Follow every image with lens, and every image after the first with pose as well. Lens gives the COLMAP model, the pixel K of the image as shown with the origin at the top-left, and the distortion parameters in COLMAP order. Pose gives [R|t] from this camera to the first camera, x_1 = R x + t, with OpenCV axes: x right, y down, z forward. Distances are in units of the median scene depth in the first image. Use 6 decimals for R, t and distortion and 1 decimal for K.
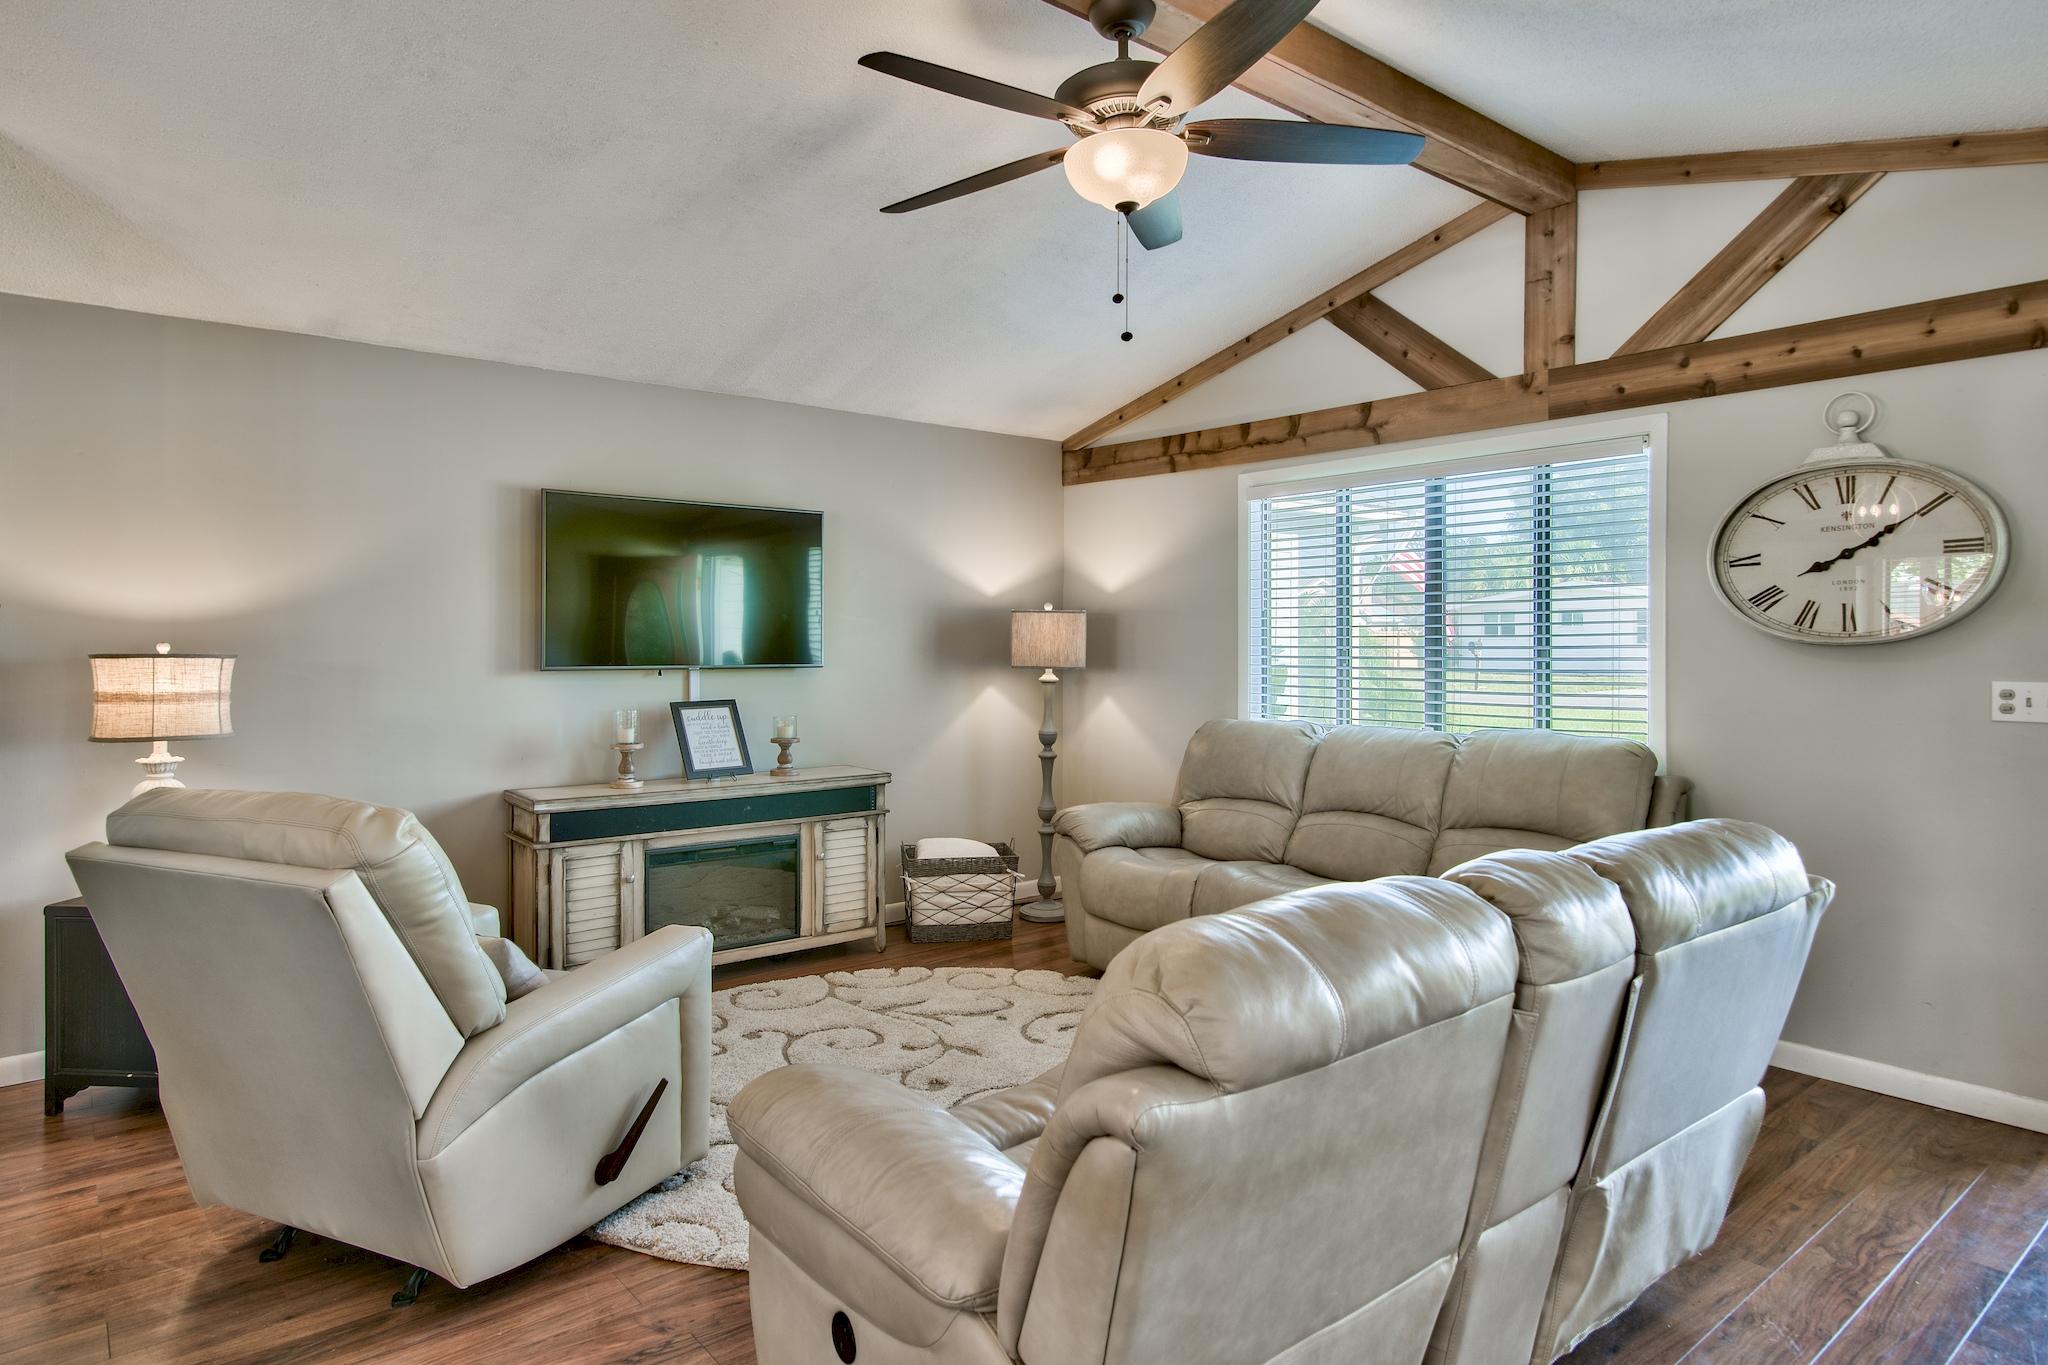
lens RADIAL K [[1171.4, 0, 1030.6], [0, 1171.4, 633.5], [0, 0, 1]] dist [-0.001549, -0.000656]
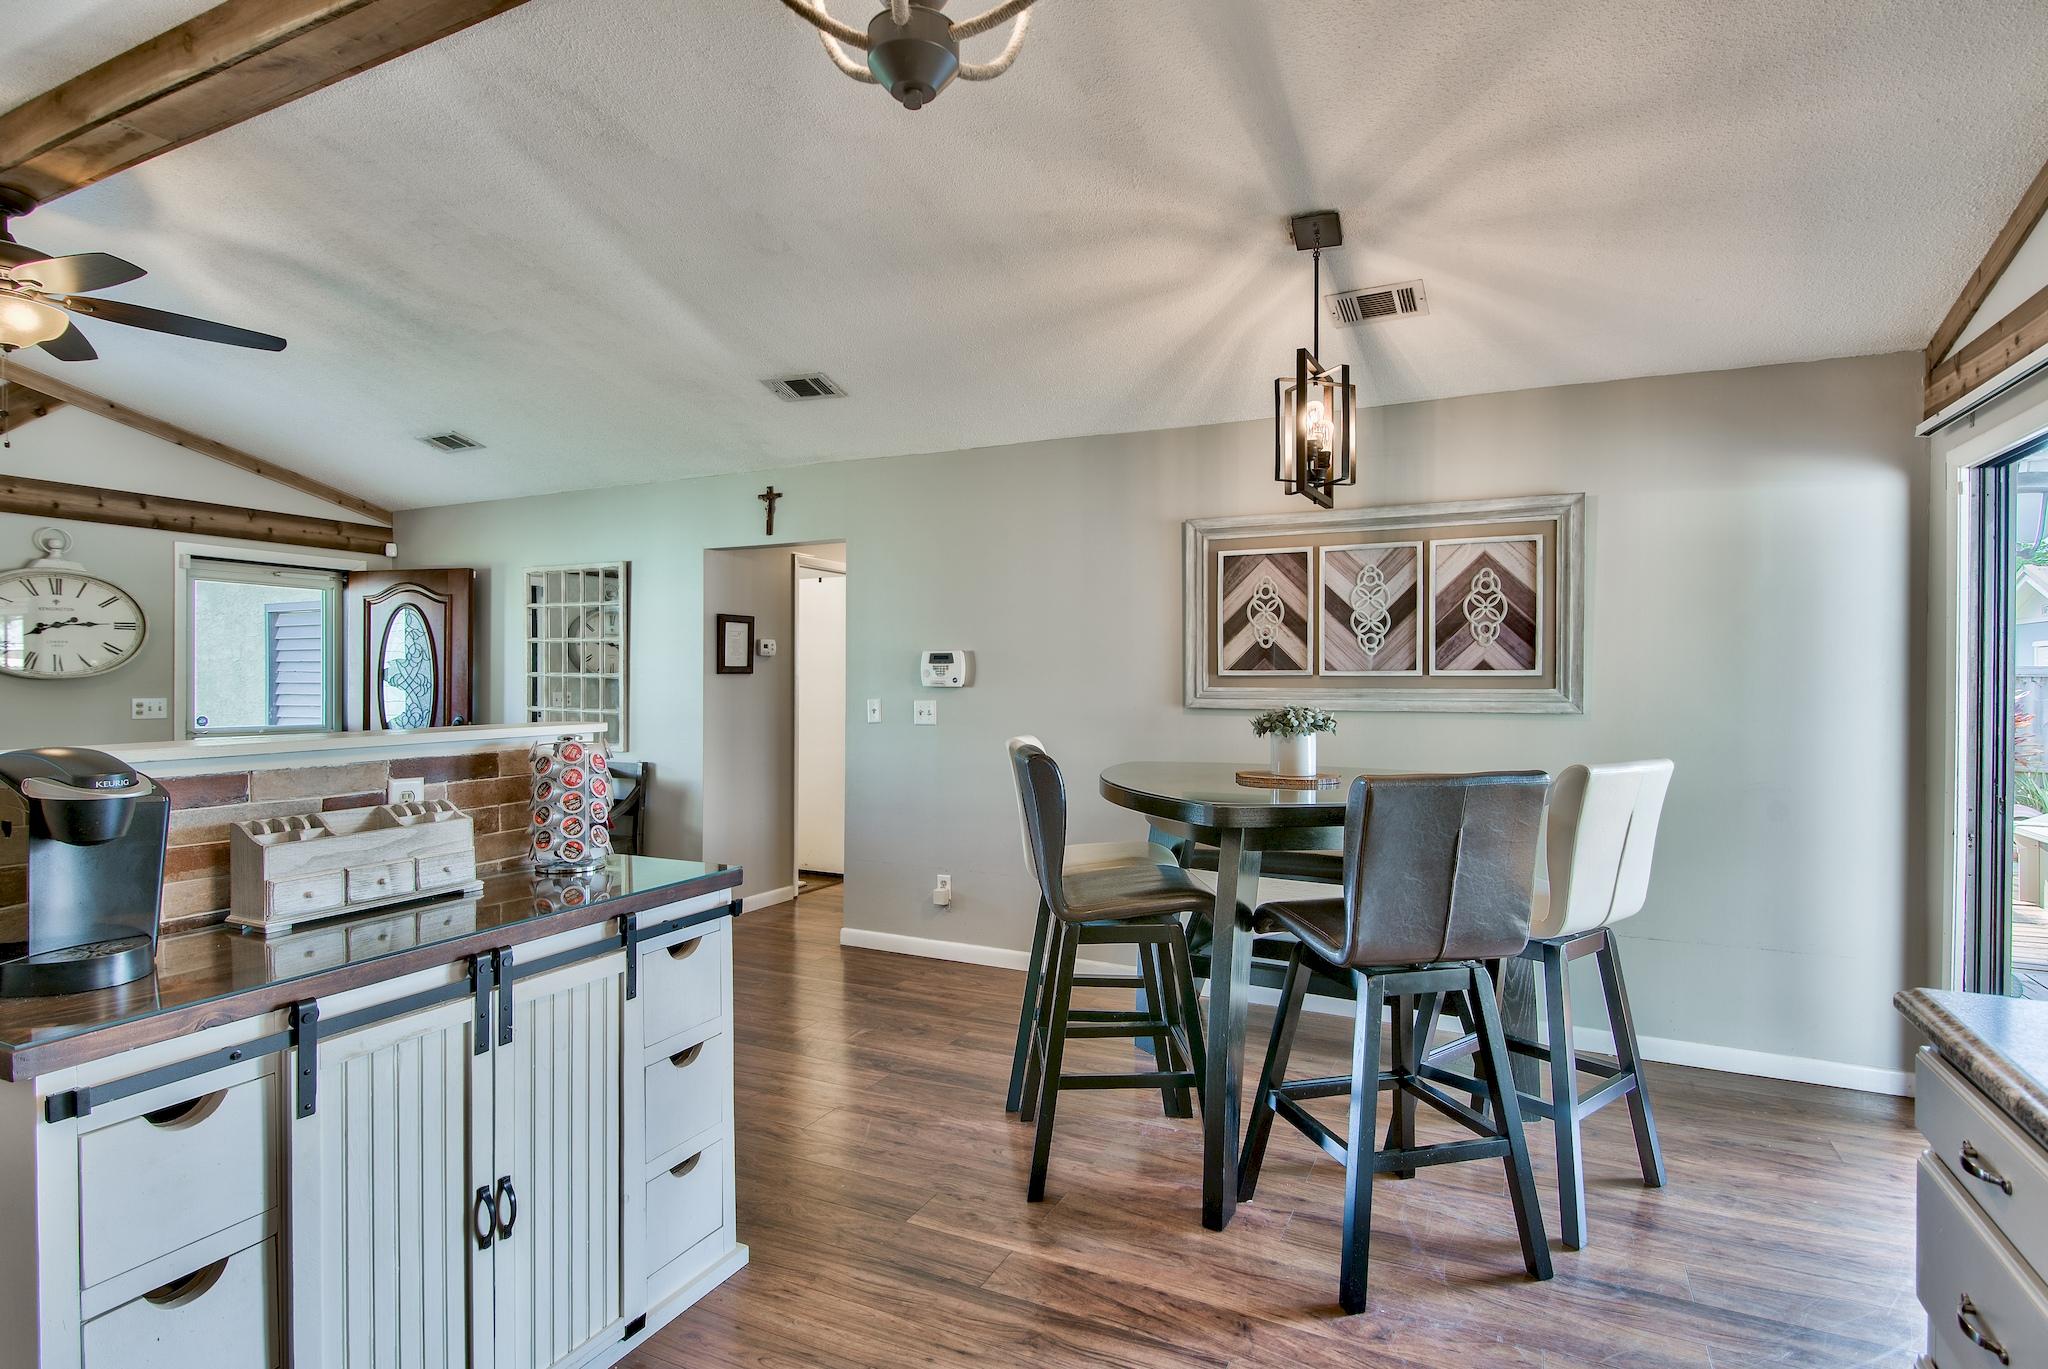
lens RADIAL K [[1017.3, 0, 1028.9], [0, 1017.3, 687.3], [0, 0, 1]] dist [0.000599, 0.000275]
pose [[-0.419653, -0.000111, 0.907685, -1.710852], [-0.001061, 0.999999, -0.000369, 0.028915], [-0.907684, -0.001118, -0.419653, 0.494462]]
